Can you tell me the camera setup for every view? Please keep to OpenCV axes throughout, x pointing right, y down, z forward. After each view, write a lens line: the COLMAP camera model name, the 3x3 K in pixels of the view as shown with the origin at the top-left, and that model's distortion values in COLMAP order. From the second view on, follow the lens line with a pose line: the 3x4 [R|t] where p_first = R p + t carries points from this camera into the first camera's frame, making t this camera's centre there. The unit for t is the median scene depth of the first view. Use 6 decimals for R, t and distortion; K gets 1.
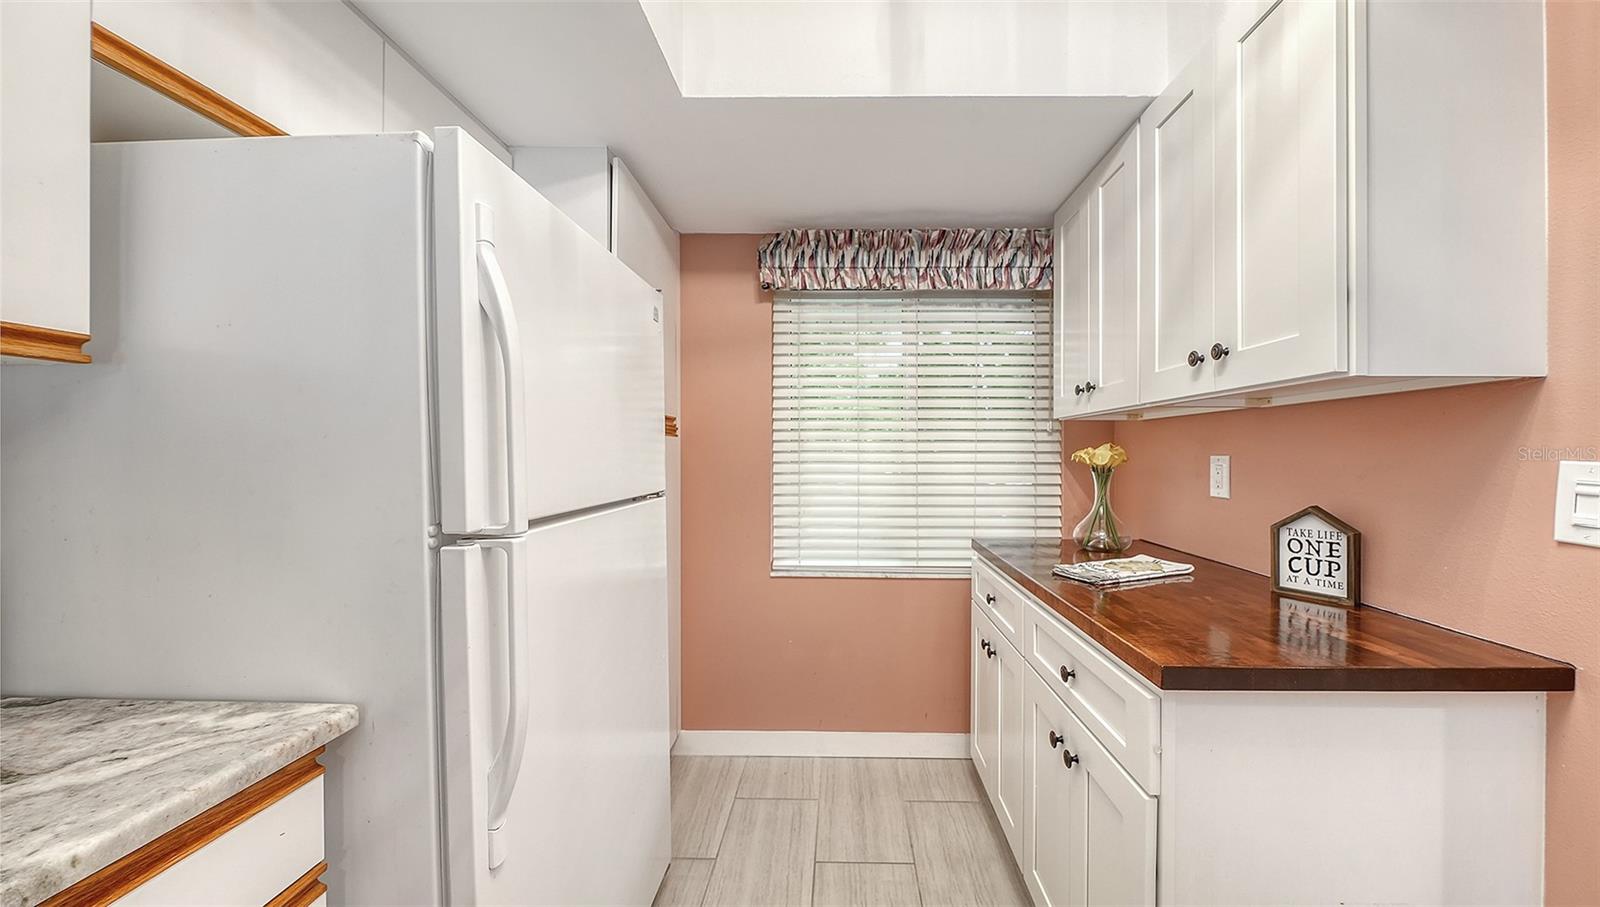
lens RADIAL K [[581.6, 0, 824.0], [0, 581.6, 456.7], [0, 0, 1]] dist [-0.000436, -0.000241]
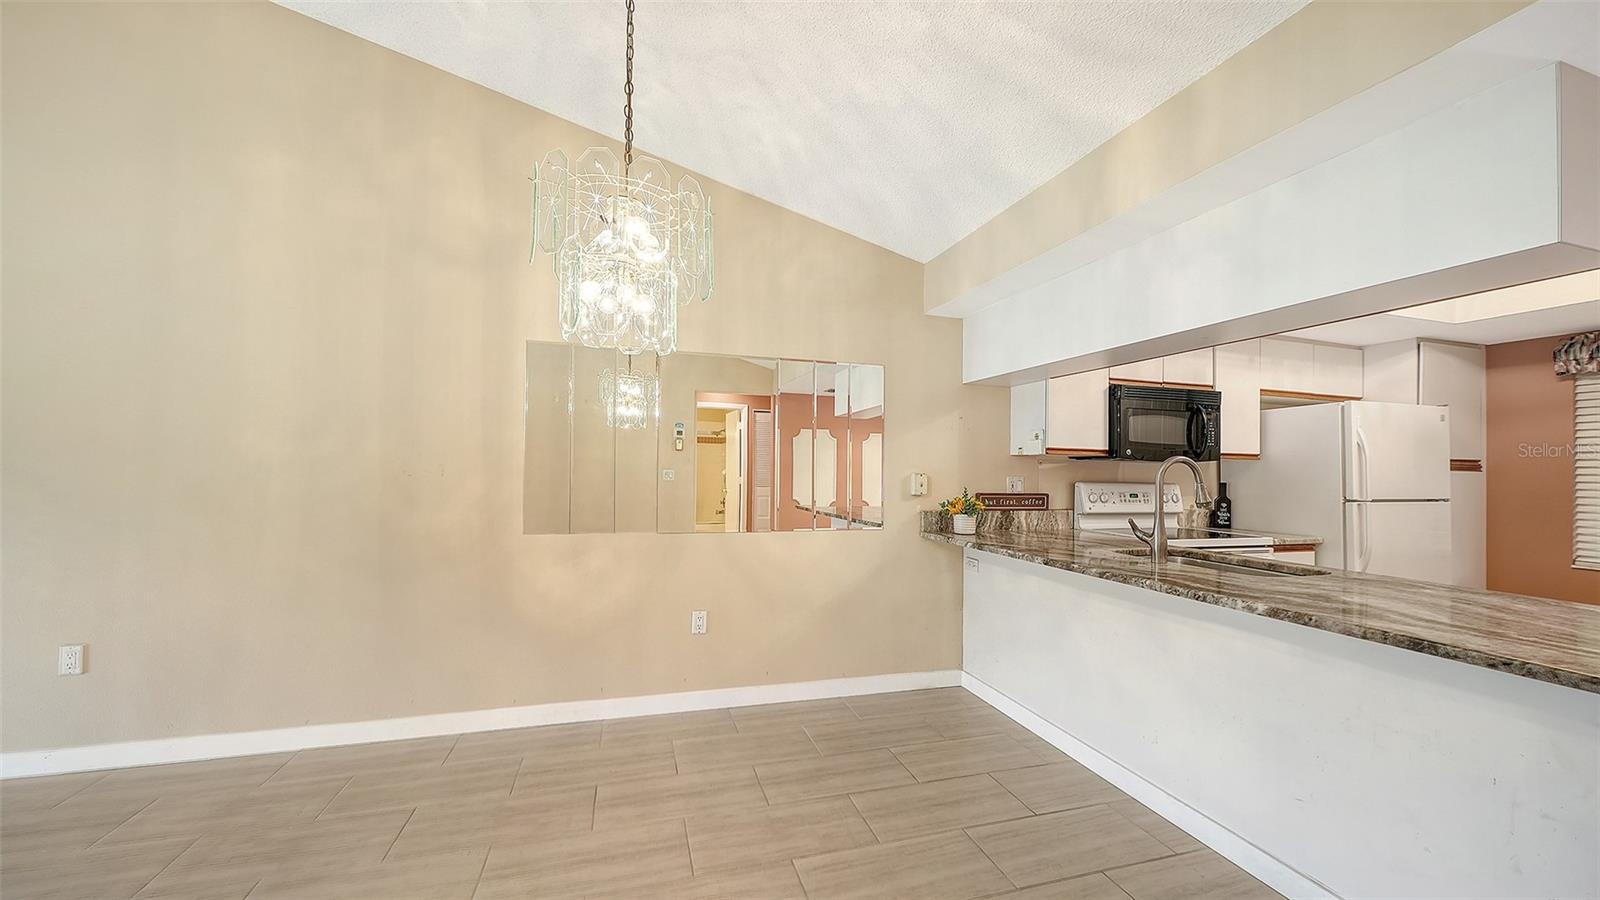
lens RADIAL K [[592.8, 0, 800.0], [0, 592.8, 460.4], [0, 0, 1]] dist [-0.011833, 0.000101]
pose [[0.321264, -0.010990, -0.946926, 0.716454], [-0.021849, 0.999580, -0.019014, 0.007993], [0.946738, 0.026798, 0.320889, -1.407655]]
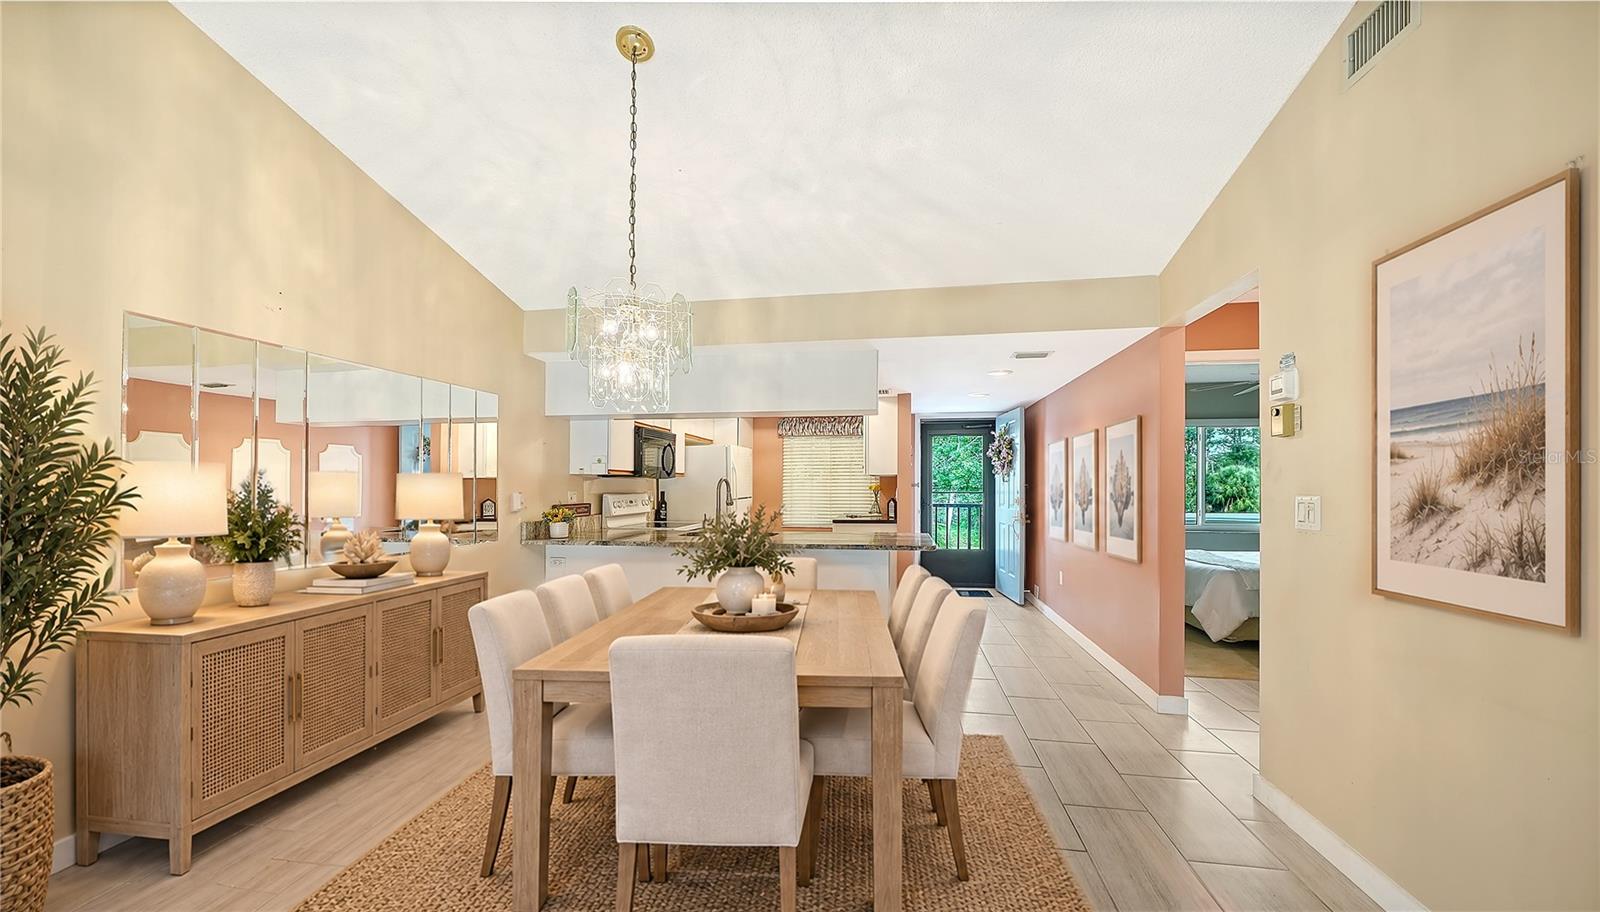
lens RADIAL K [[591.0, 0, 779.8], [0, 591.0, 483.7], [0, 0, 1]] dist [-0.000452, 0.000002]
pose [[0.986784, -0.004422, -0.161980, 0.431443], [0.002923, 0.999951, -0.009487, 0.005514], [0.162014, 0.008888, 0.986749, -2.238780]]
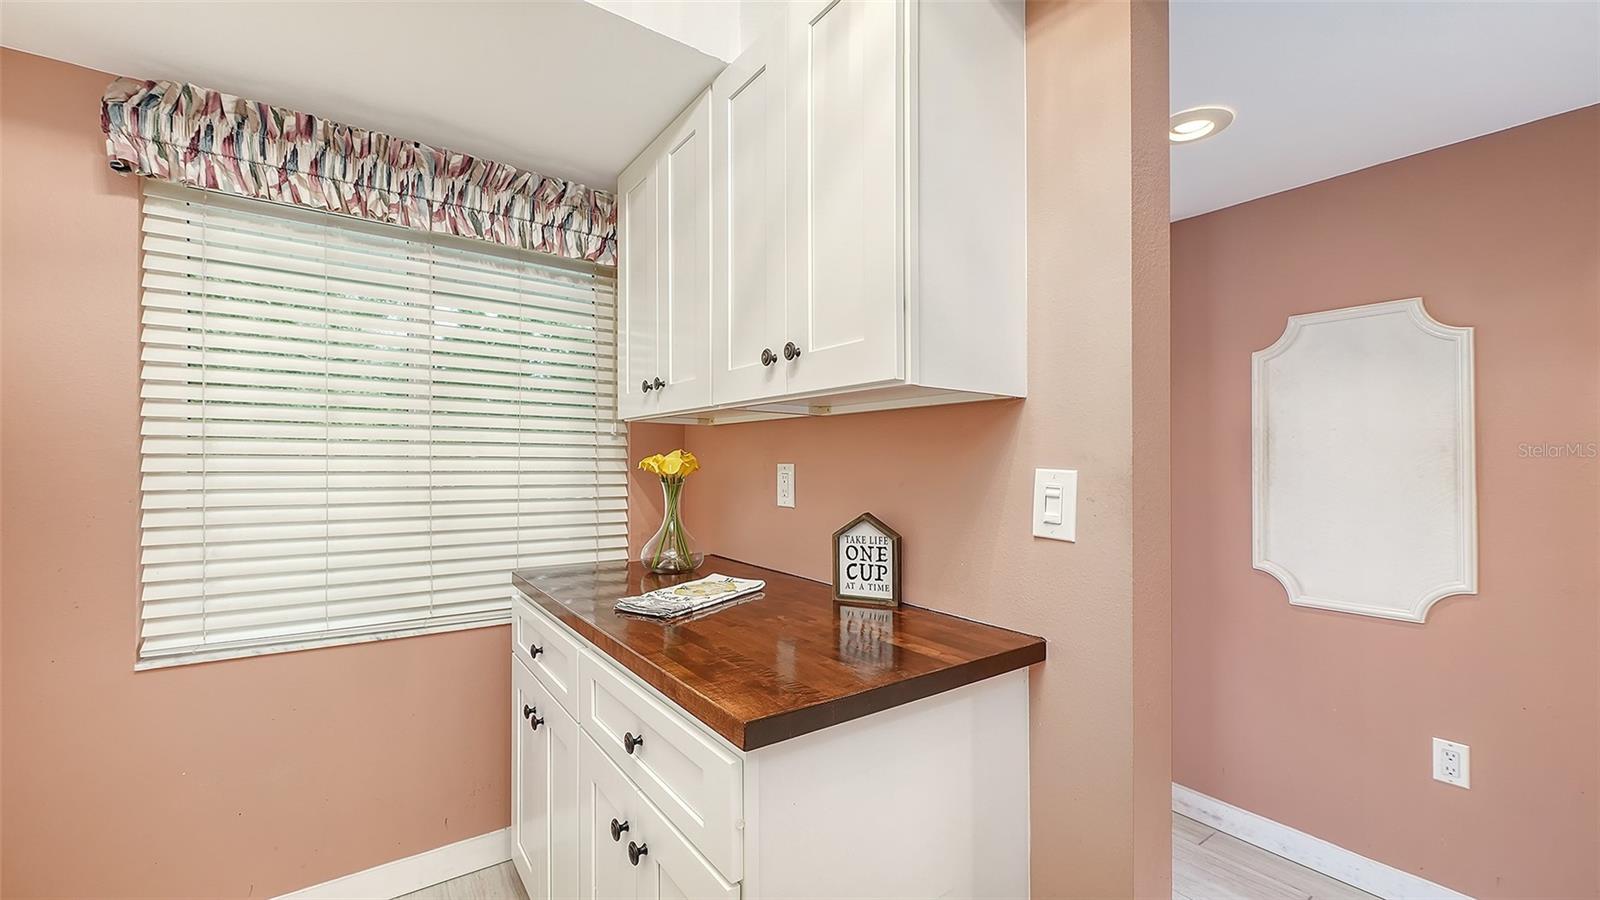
lens RADIAL K [[686.1, 0, 872.0], [0, 686.1, 473.7], [0, 0, 1]] dist [-0.009744, -0.000725]
pose [[0.745052, -0.008181, 0.666957, 0.004593], [-0.000745, 0.999914, 0.013097, -0.000033], [-0.667006, -0.010255, 0.744981, 0.010081]]
